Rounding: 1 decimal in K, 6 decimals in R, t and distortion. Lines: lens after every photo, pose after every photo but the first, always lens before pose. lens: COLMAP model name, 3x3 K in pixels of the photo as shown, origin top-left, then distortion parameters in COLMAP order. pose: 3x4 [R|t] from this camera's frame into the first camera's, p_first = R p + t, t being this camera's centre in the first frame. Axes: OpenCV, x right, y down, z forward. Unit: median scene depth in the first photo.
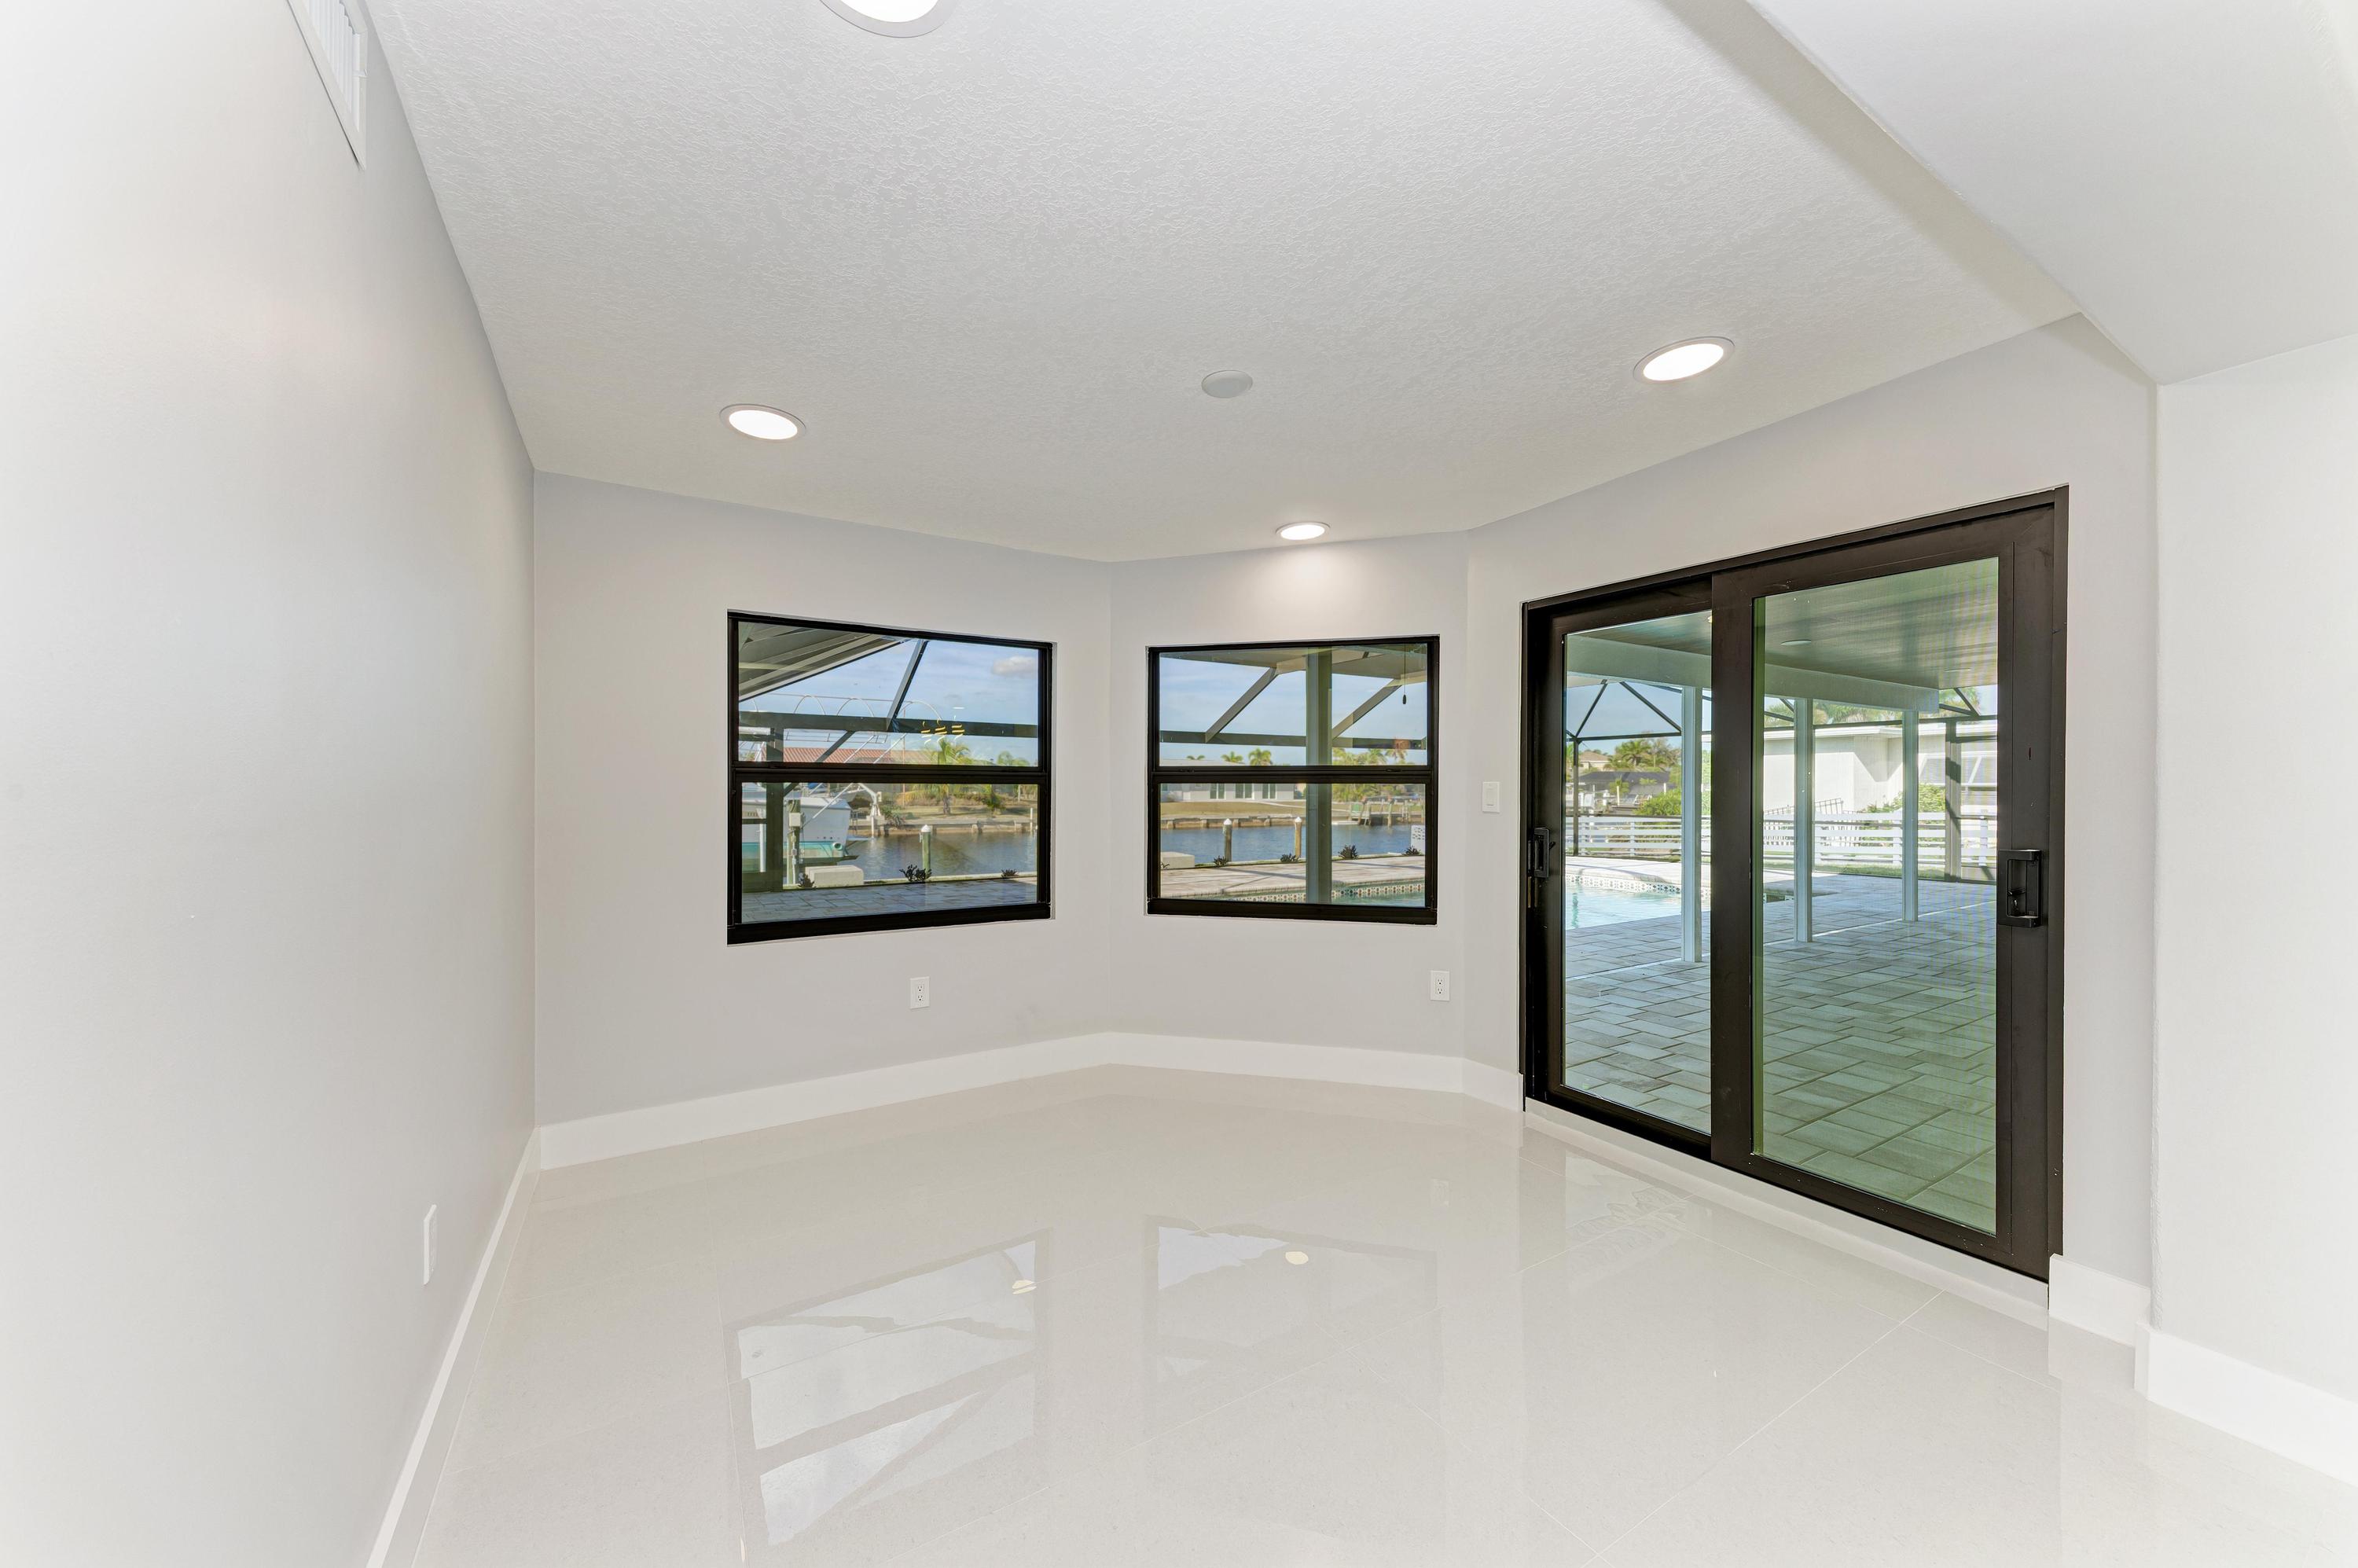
lens RADIAL K [[861.7, 0, 1179.0], [0, 861.7, 784.0], [0, 0, 1]] dist [-0.000925, -0.000093]
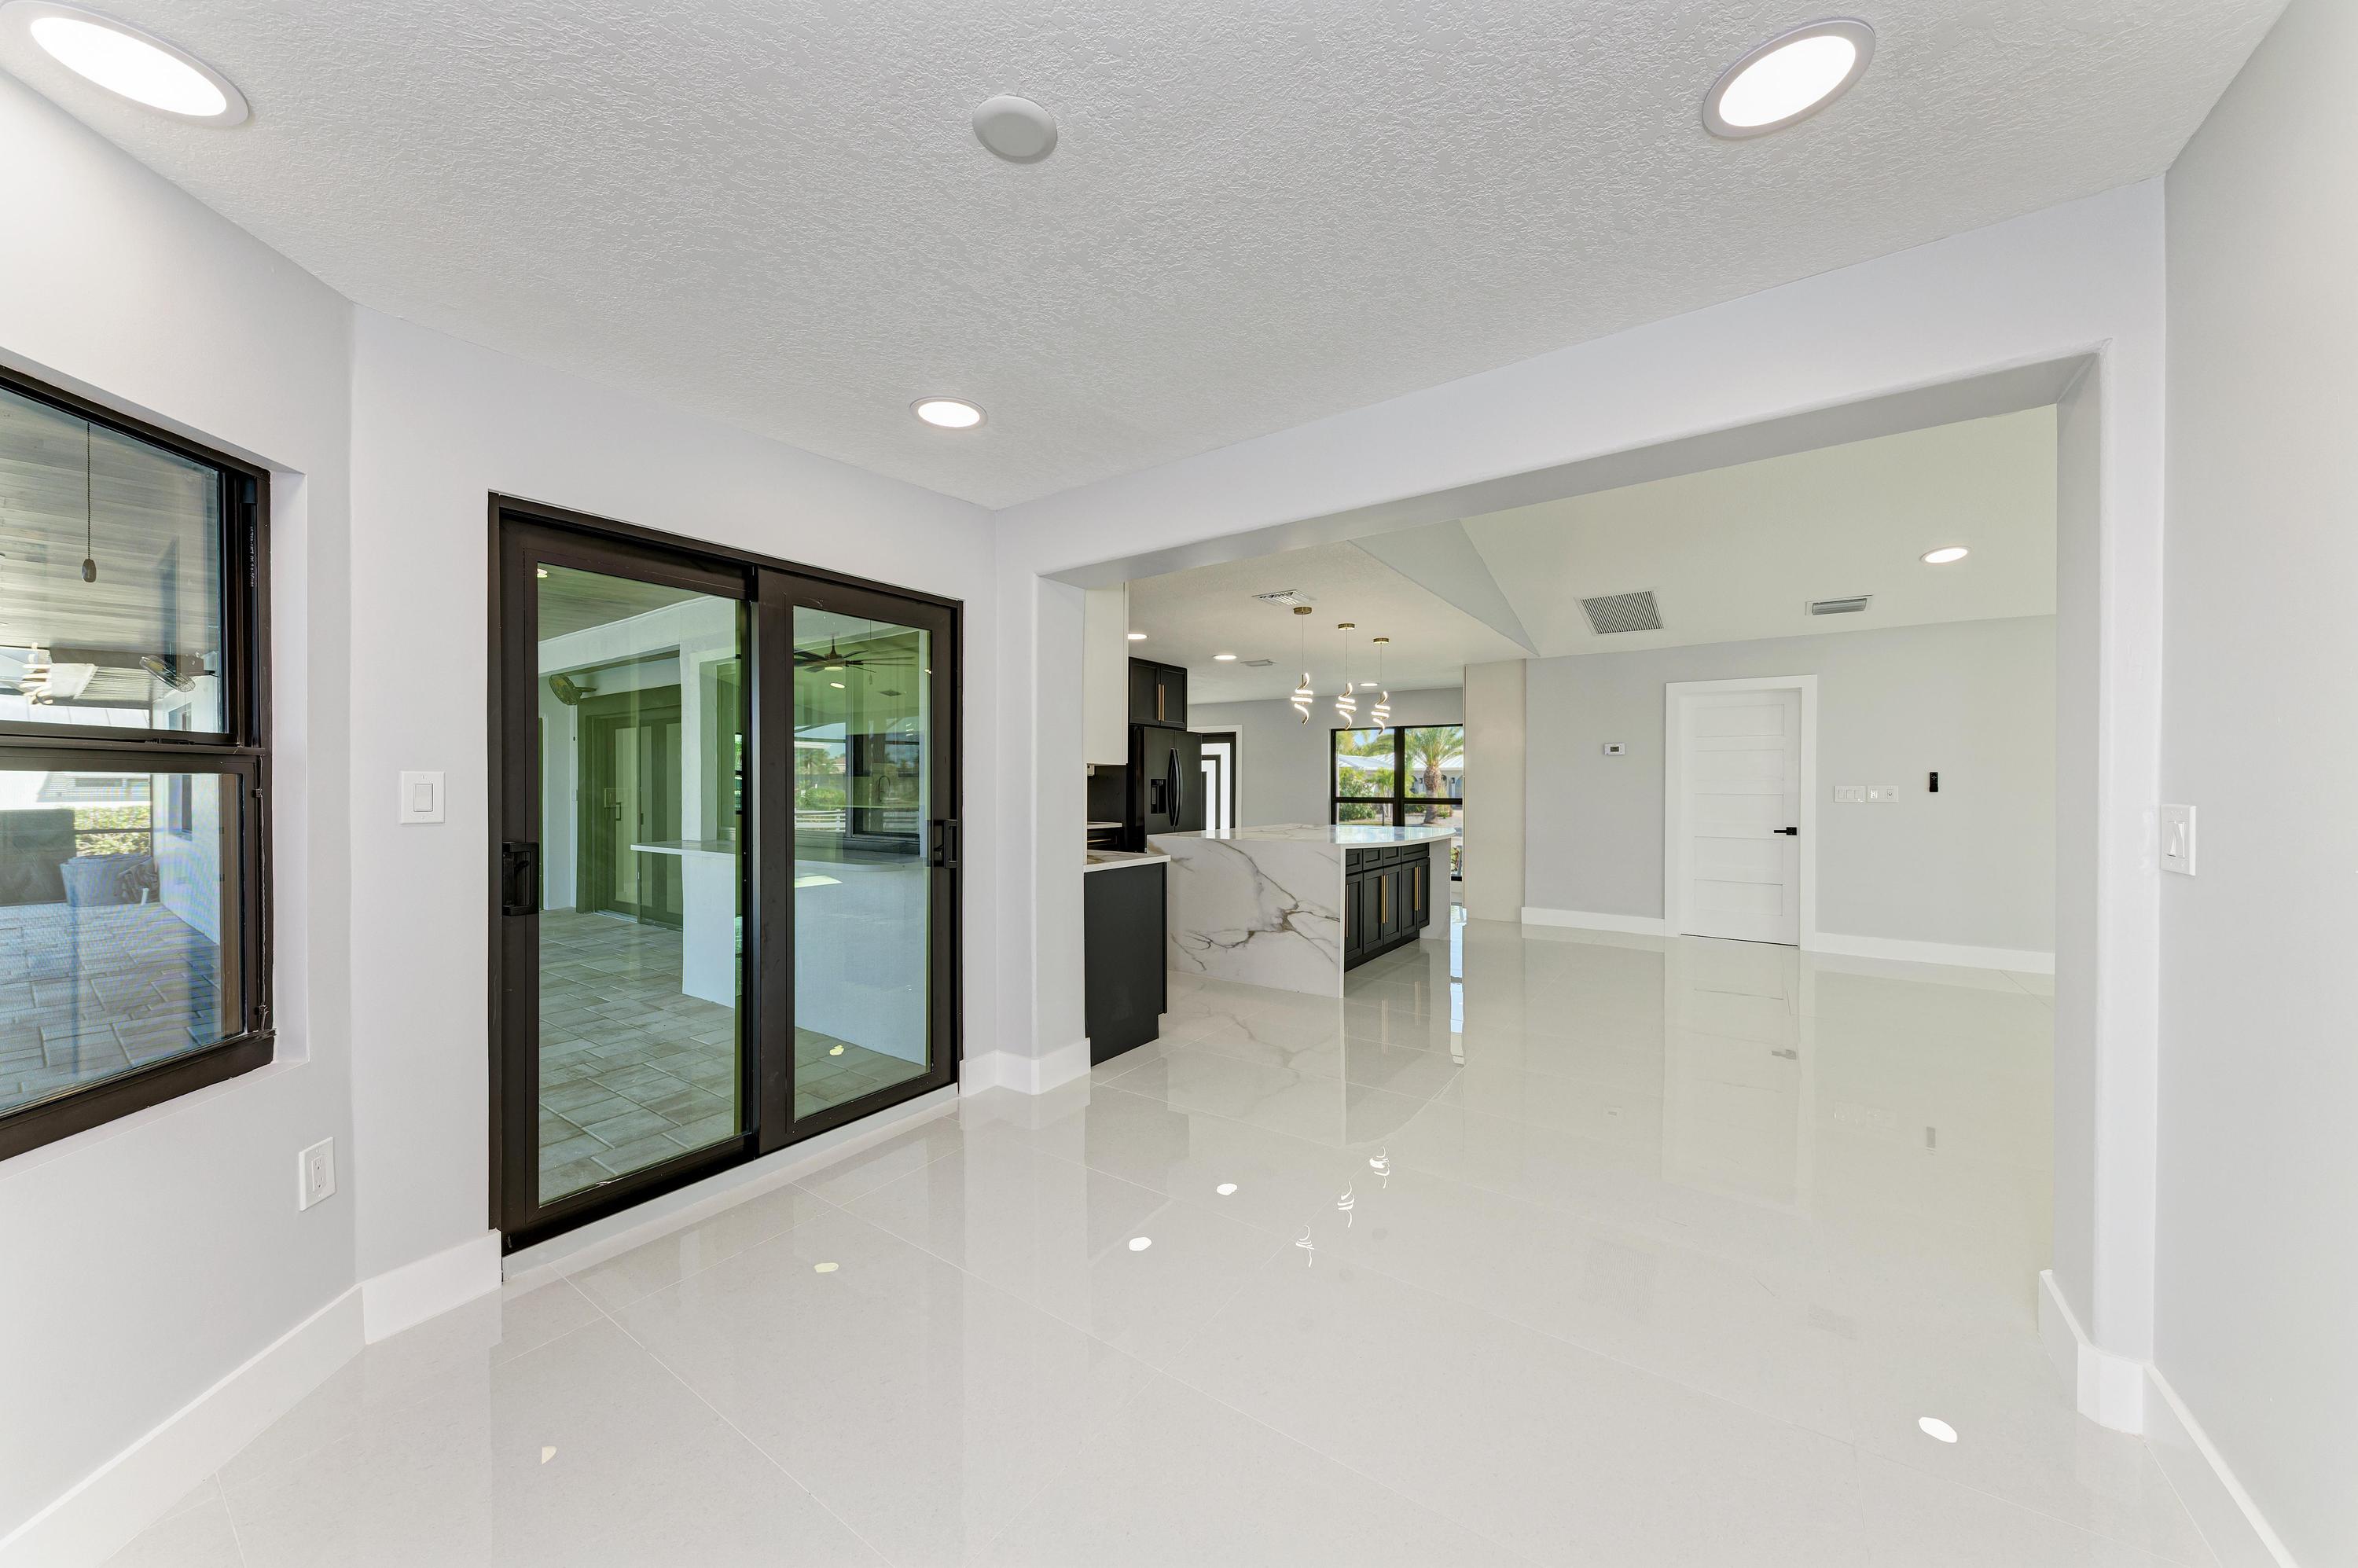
lens RADIAL K [[861.7, 0, 1179.0], [0, 861.7, 784.0], [0, 0, 1]] dist [-0.000925, -0.000093]
pose [[-0.434105, -0.008456, 0.900823, -0.448235], [-0.003139, 0.999964, 0.007874, 0.002048], [-0.900857, 0.000590, -0.434116, 0.933074]]
